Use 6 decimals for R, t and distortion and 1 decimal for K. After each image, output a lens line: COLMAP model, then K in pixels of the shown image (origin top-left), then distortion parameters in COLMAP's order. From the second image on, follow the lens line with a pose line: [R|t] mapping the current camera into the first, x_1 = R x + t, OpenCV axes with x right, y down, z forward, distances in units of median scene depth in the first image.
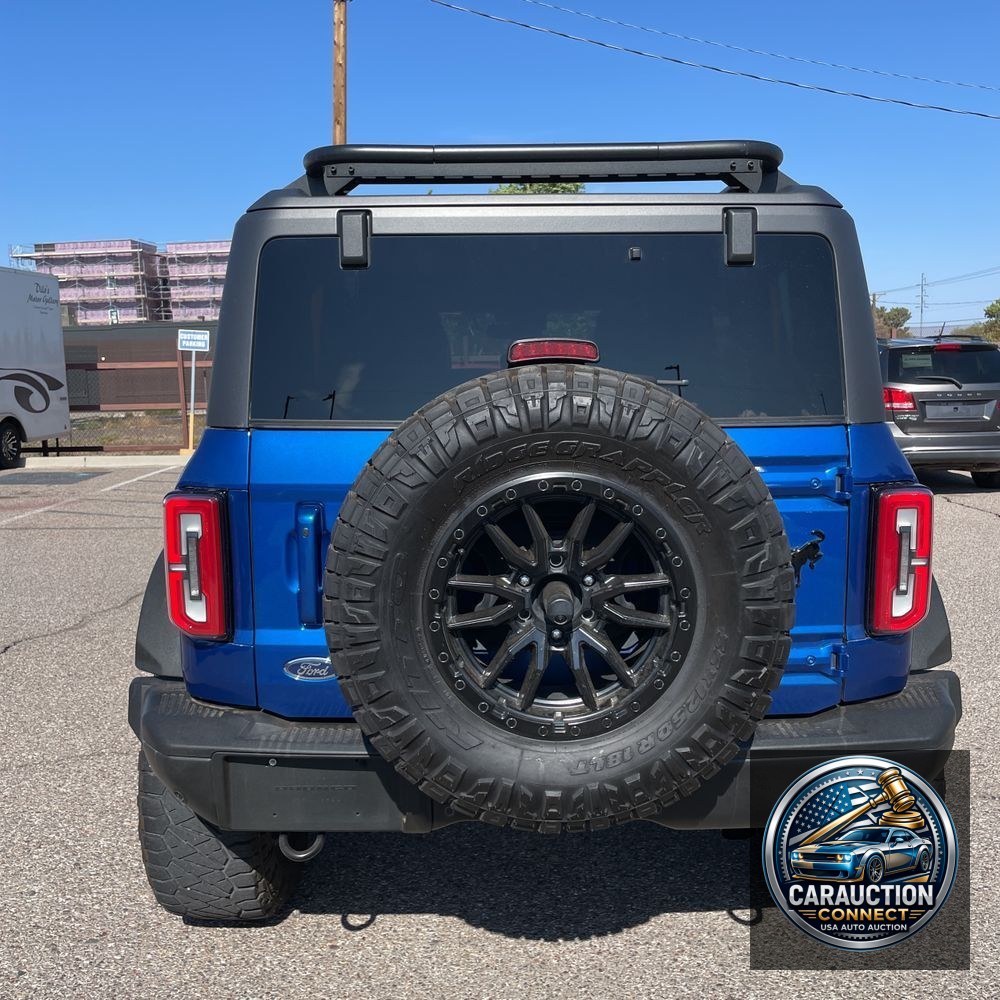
lens RADIAL K [[1006.9, 0, 498.6], [0, 1006.9, 514.7], [0, 0, 1]] dist [0.096763, -0.156719]
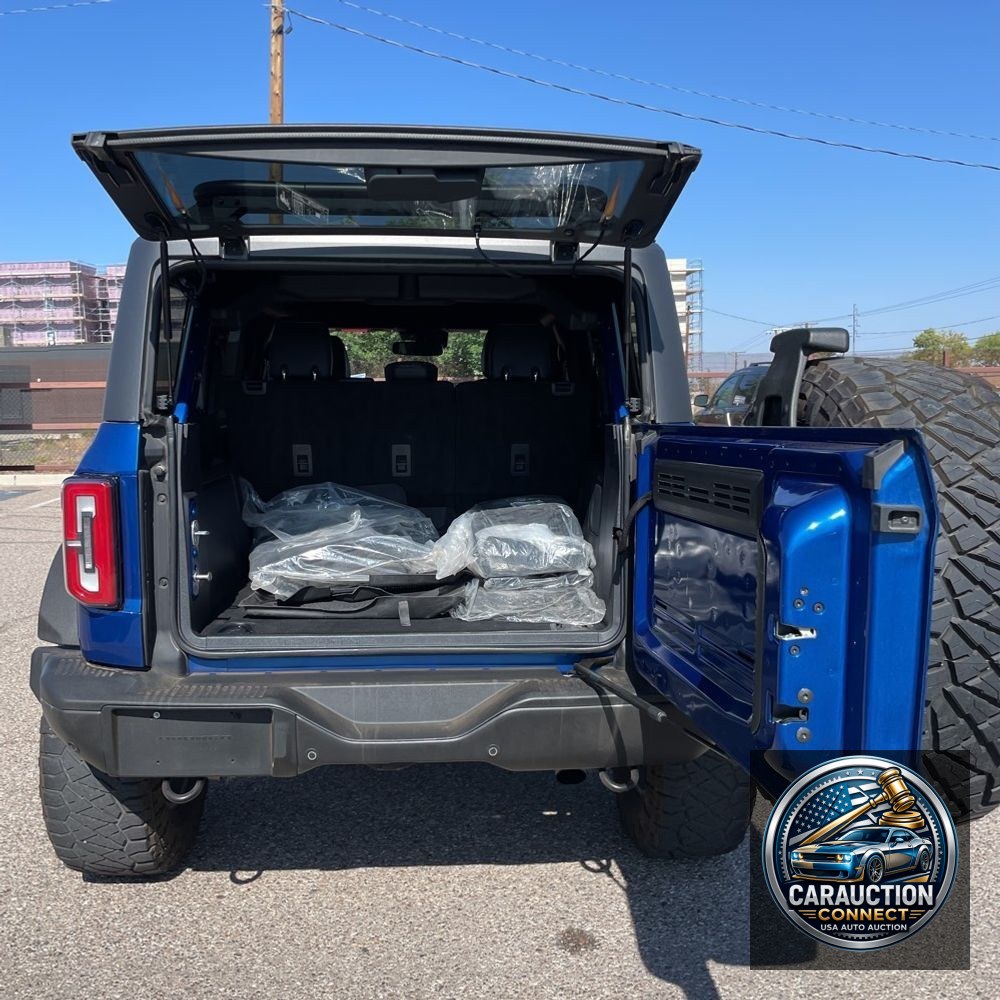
lens RADIAL K [[1039.2, 0, 511.1], [0, 1039.2, 509.7], [0, 0, 1]] dist [0.095739, -0.142801]
pose [[0.998898, 0.001504, 0.046919, 0.096593], [0.000240, 0.999310, -0.037154, 0.047198], [-0.046943, 0.037125, 0.998207, -0.164346]]
